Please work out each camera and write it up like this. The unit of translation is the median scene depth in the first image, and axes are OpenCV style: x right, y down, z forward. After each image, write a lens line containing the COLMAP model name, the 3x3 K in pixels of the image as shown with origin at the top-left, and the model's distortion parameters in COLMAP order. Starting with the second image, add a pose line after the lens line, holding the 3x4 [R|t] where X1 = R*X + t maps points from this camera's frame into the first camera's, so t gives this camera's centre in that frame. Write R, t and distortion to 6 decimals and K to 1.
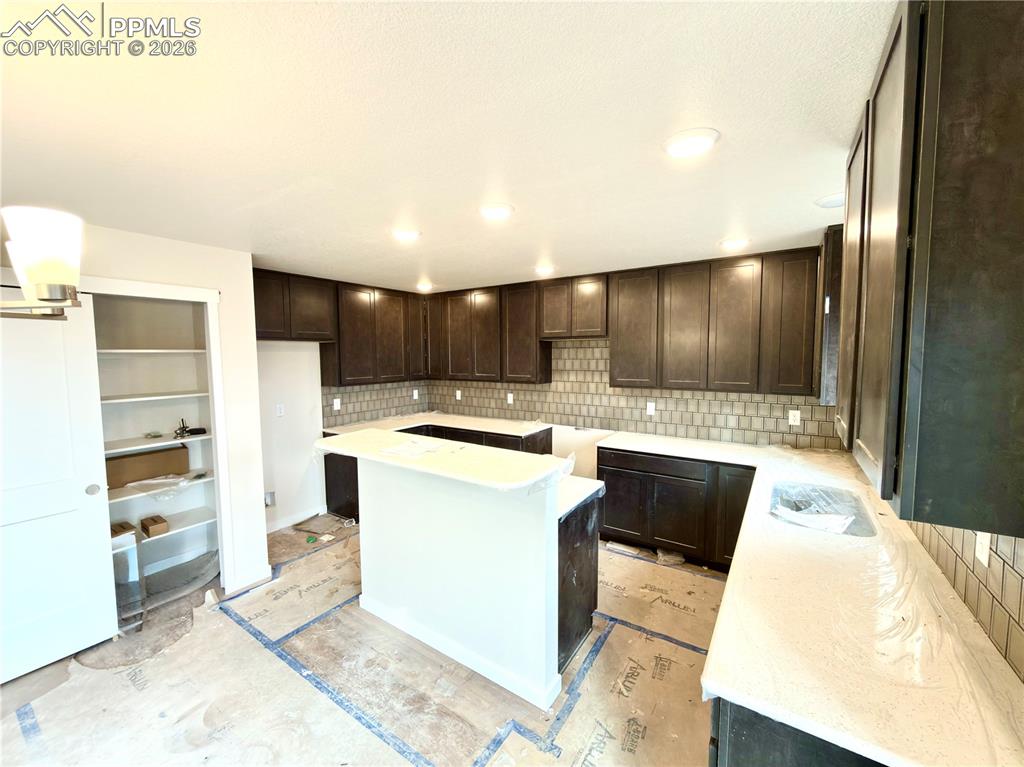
lens RADIAL K [[411.2, 0, 512.0], [0, 411.2, 383.5], [0, 0, 1]] dist [-0.003093, -0.000412]
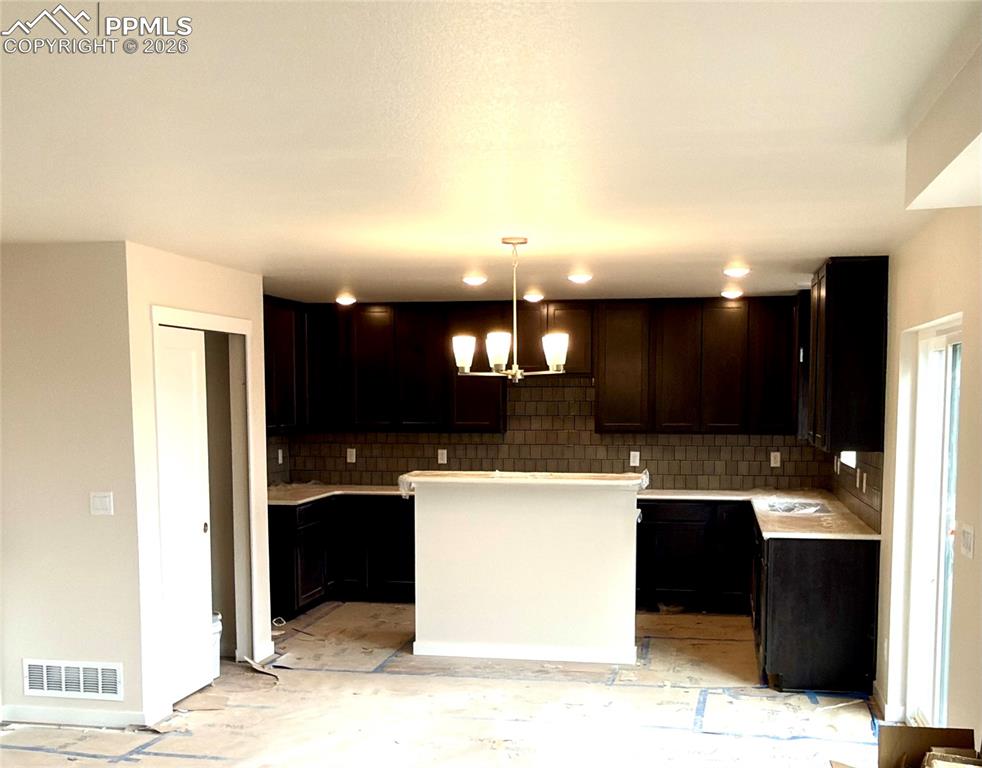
lens RADIAL K [[1156.8, 0, 523.2], [0, 1156.8, 515.6], [0, 0, 1]] dist [0.027859, 0.030668]
pose [[0.911739, -0.036398, 0.409153, -0.976945], [0.023985, 0.999084, 0.035431, 0.099129], [-0.410068, -0.022490, 0.911777, -1.253880]]
